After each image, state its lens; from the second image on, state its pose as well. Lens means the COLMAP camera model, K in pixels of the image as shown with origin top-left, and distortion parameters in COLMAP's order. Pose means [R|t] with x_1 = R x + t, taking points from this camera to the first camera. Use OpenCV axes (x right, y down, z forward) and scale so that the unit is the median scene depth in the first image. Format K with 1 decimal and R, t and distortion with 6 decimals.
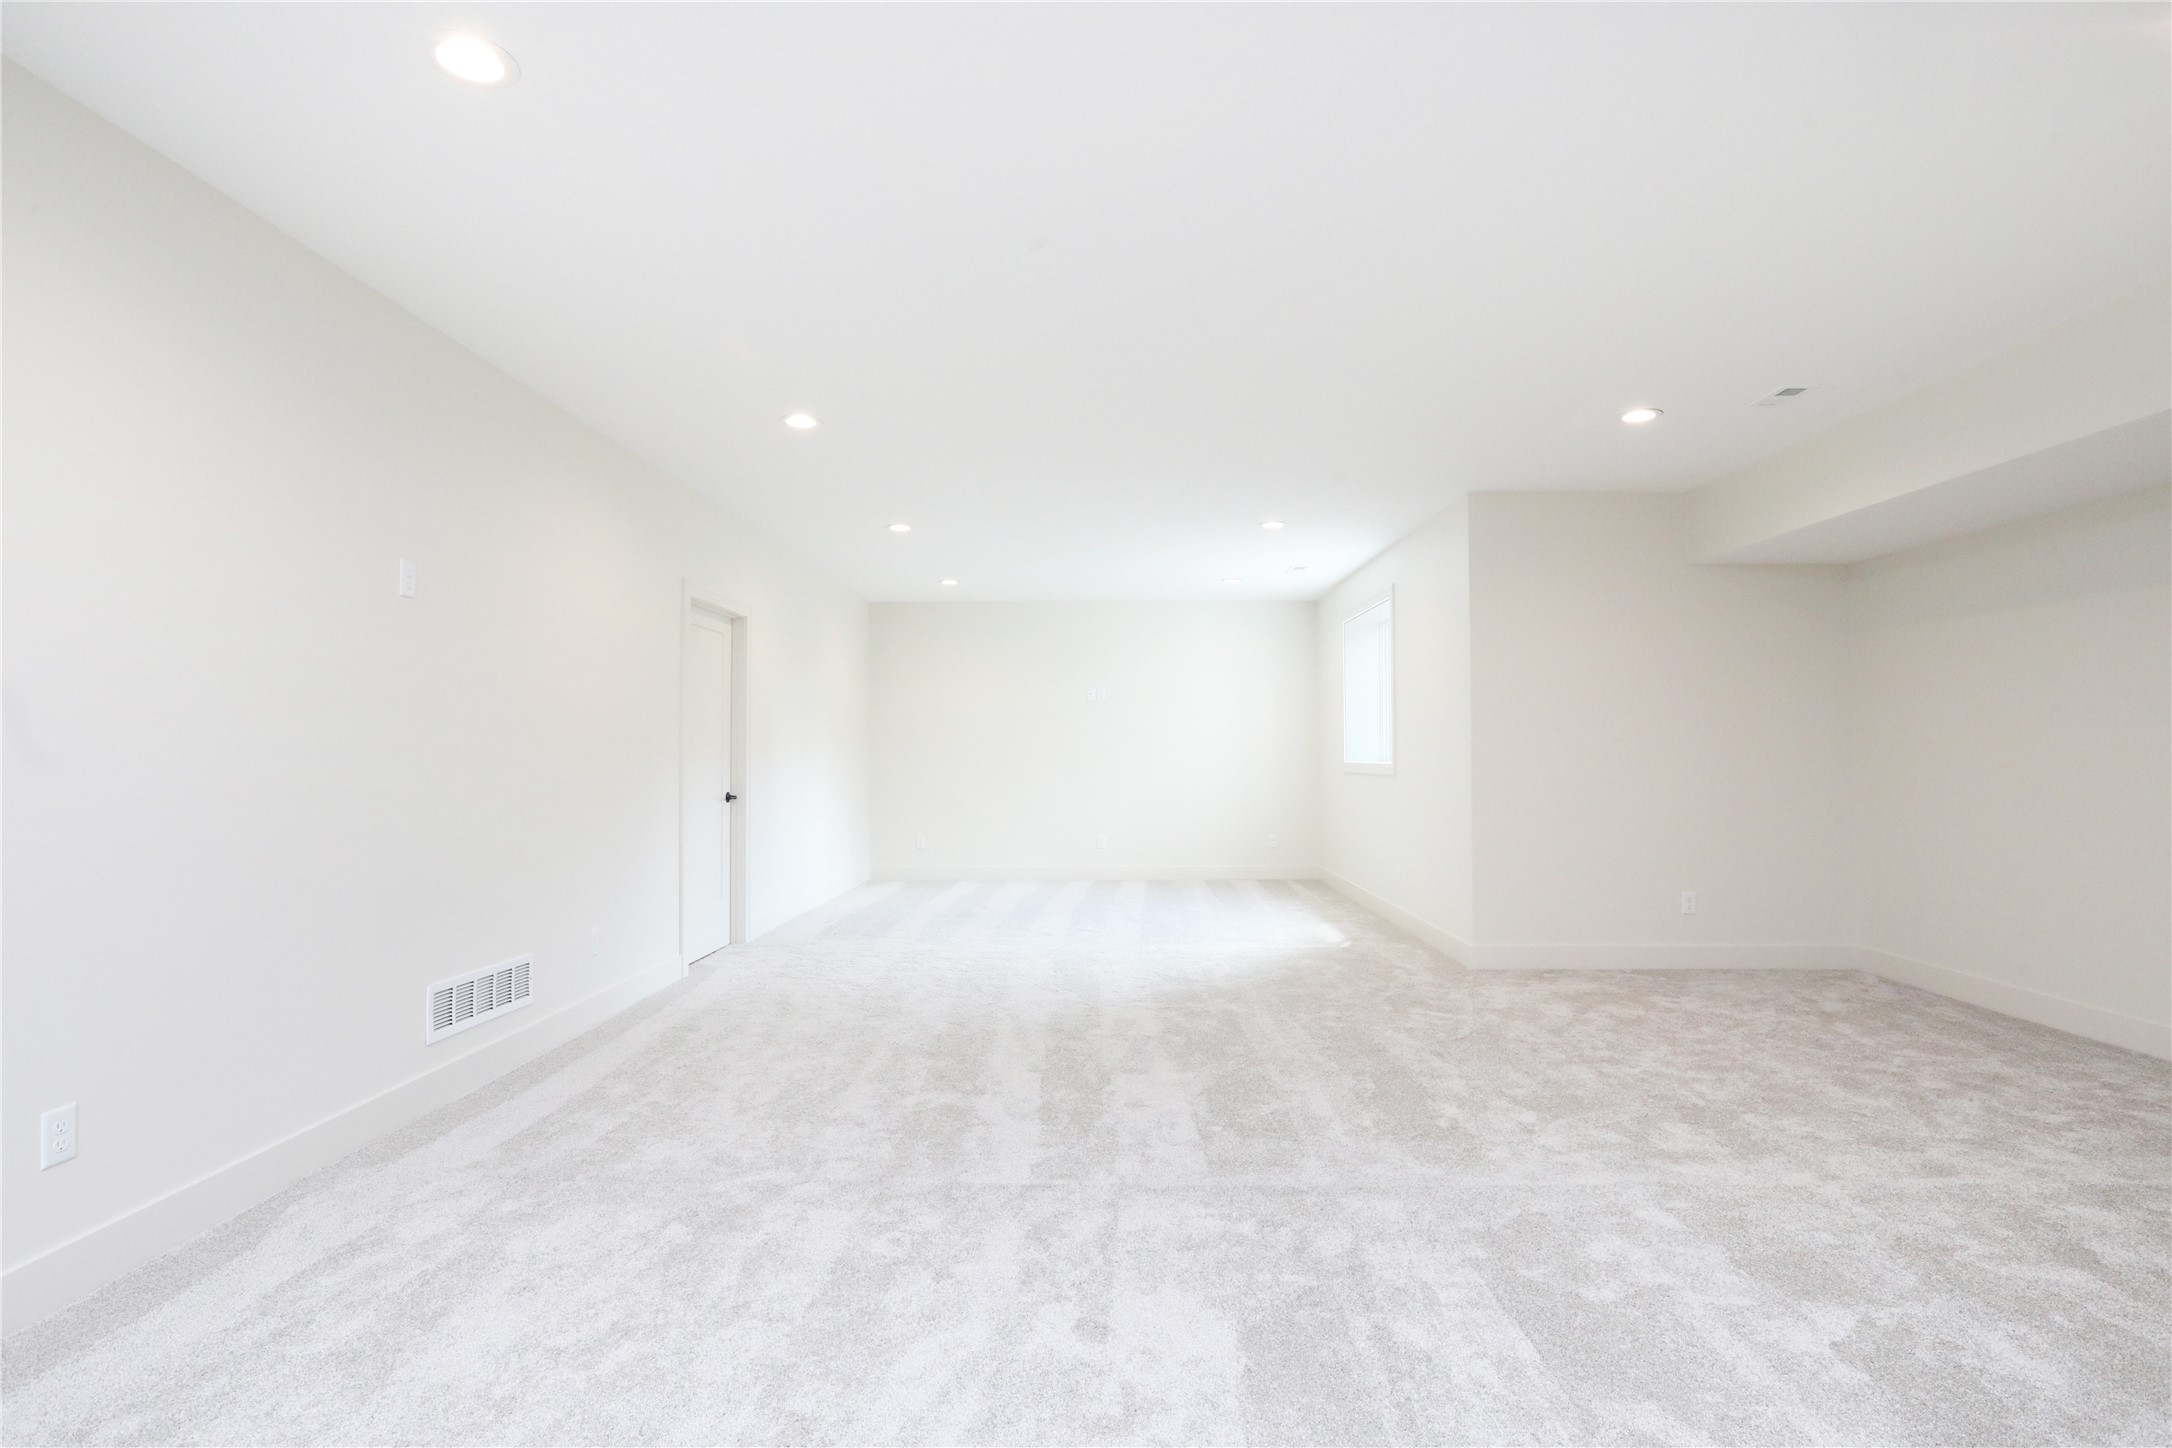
lens RADIAL K [[1085.0, 0, 1064.7], [0, 1085.0, 701.2], [0, 0, 1]] dist [-0.035082, 0.011632]
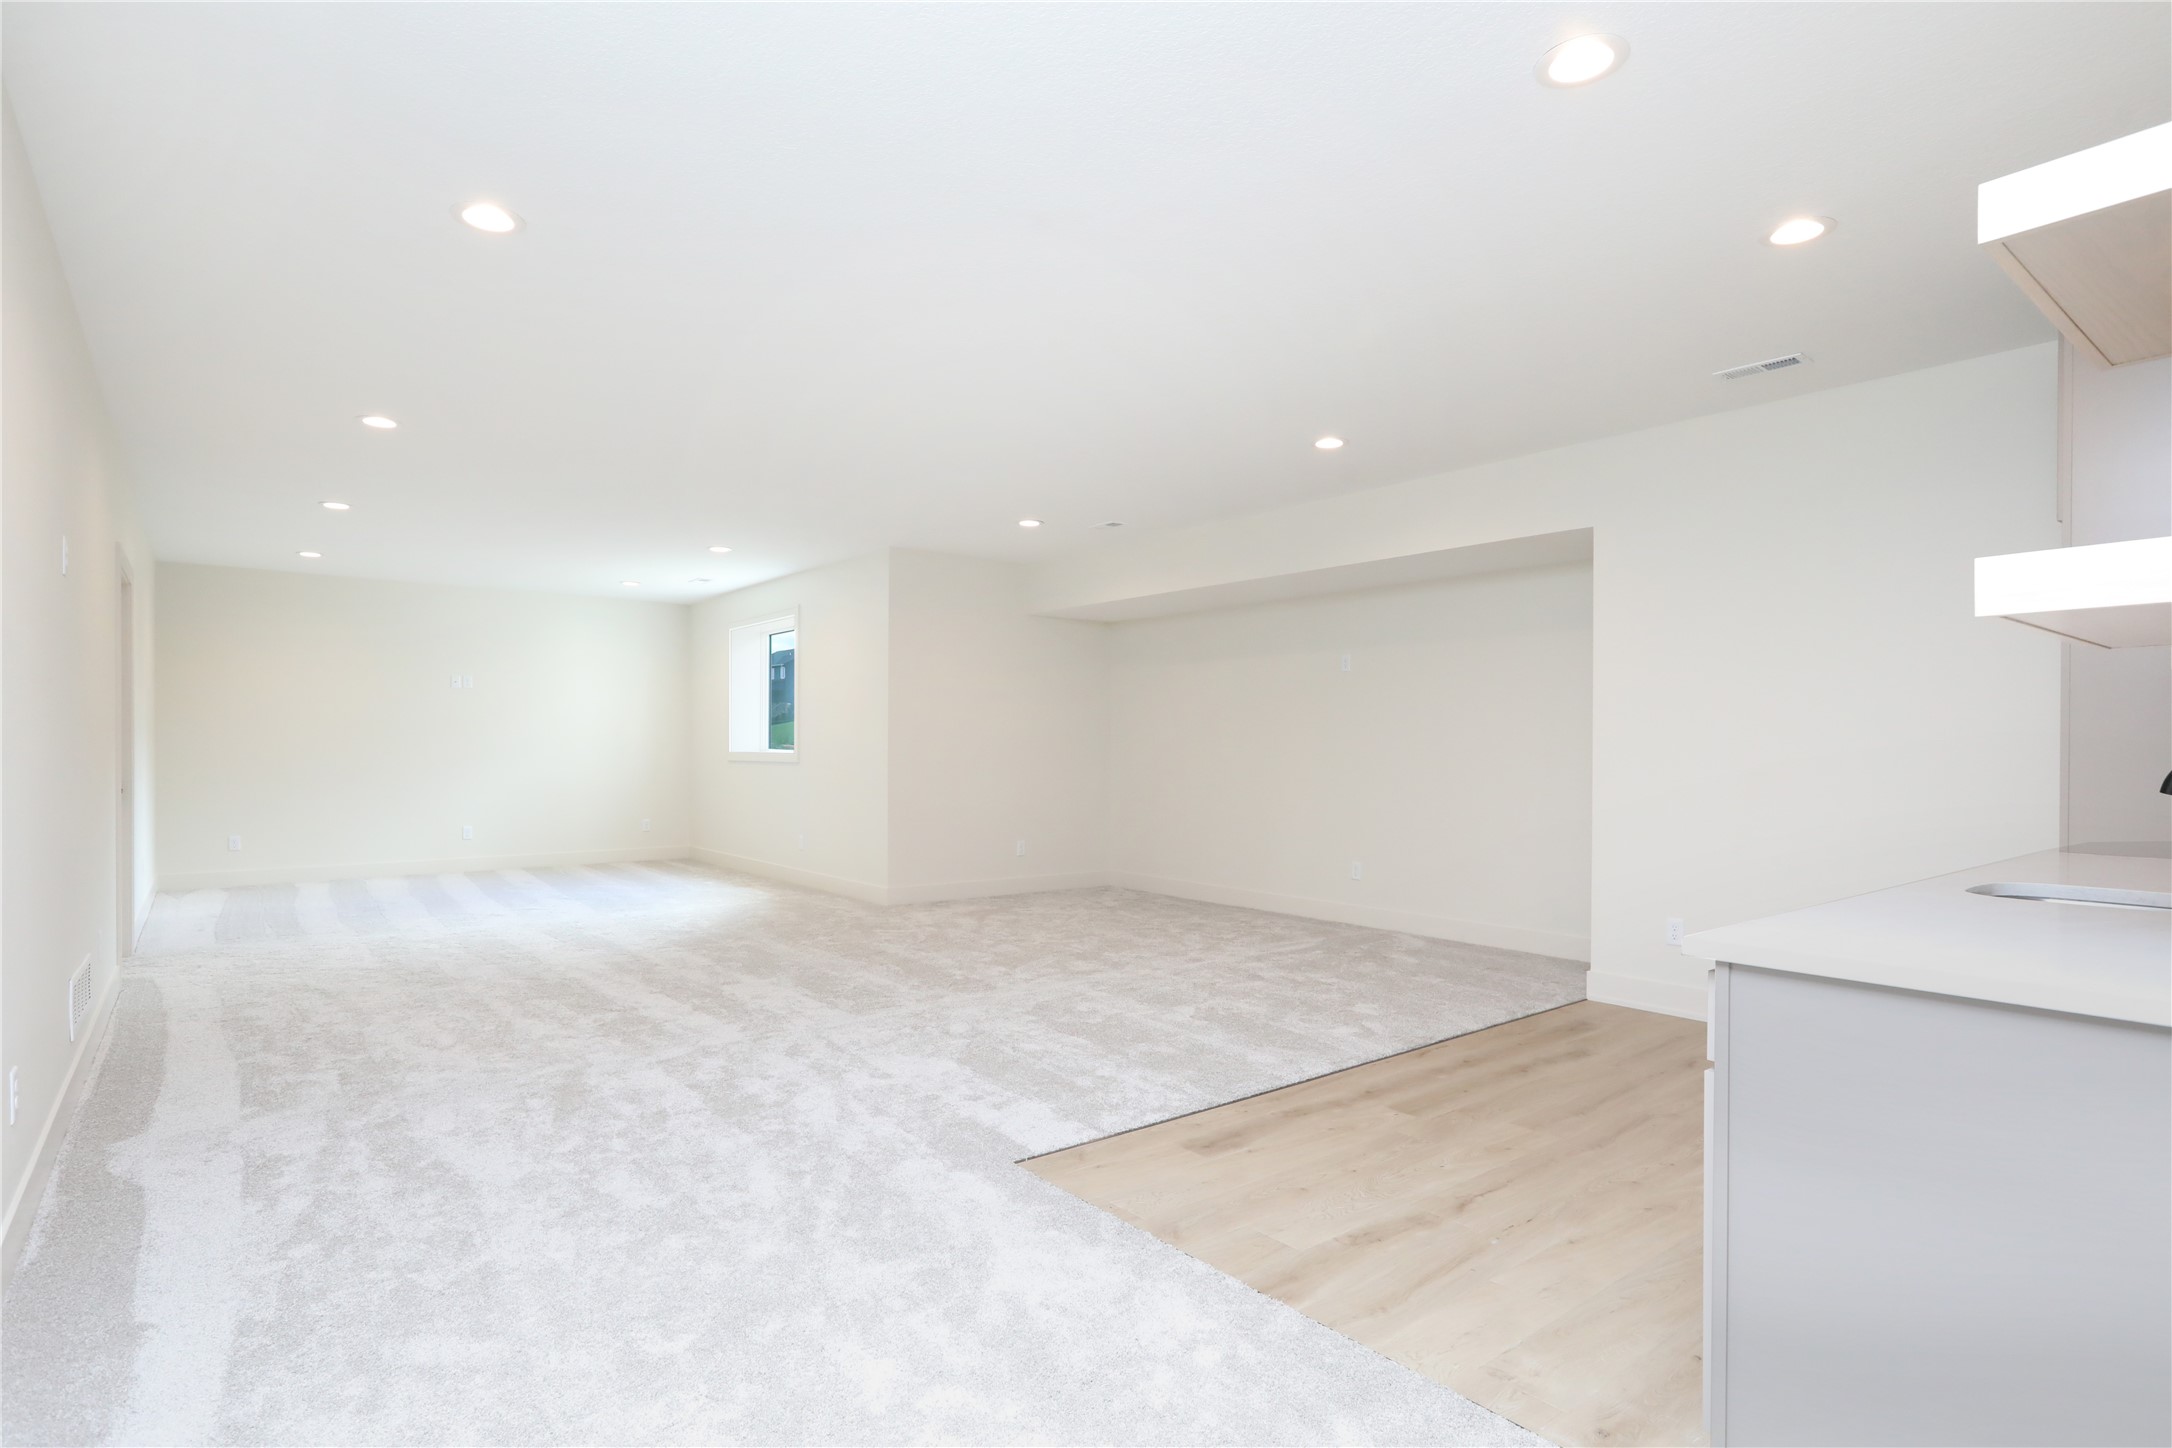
lens RADIAL K [[1085.0, 0, 1091.1], [0, 1085.0, 741.0], [0, 0, 1]] dist [-0.035082, 0.011632]
pose [[0.767718, 0.007270, 0.640747, -0.542111], [-0.035397, 0.998890, 0.031078, -0.014740], [-0.639810, -0.046539, 0.767123, -0.346749]]
